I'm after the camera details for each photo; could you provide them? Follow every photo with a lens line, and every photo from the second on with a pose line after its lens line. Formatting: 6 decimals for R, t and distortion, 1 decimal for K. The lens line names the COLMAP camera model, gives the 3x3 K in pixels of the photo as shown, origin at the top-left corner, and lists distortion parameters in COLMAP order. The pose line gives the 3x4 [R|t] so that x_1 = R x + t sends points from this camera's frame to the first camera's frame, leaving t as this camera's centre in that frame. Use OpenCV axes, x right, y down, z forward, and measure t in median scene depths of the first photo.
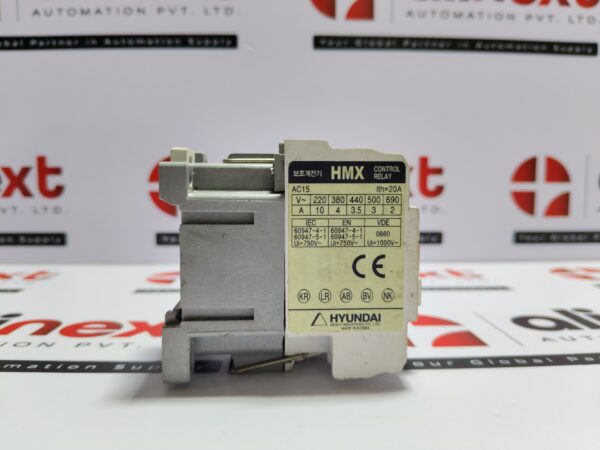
lens RADIAL K [[473.2, 0, 300.0], [0, 473.2, 225.0], [0, 0, 1]] dist [0.003081, -0.095153]
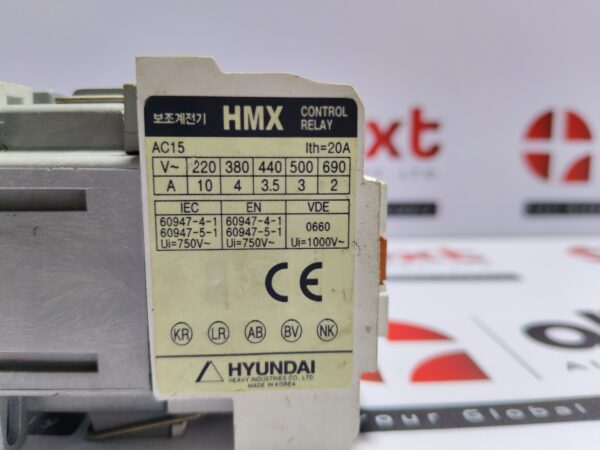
lens RADIAL K [[481.5, 0, 315.0], [0, 481.5, 226.2], [0, 0, 1]] dist [0.000982, -0.105575]
pose [[0.999541, -0.000814, 0.030280, 0.111460], [-0.001756, 0.996402, 0.084735, -0.022673], [-0.030240, -0.084749, 0.995943, 0.302748]]
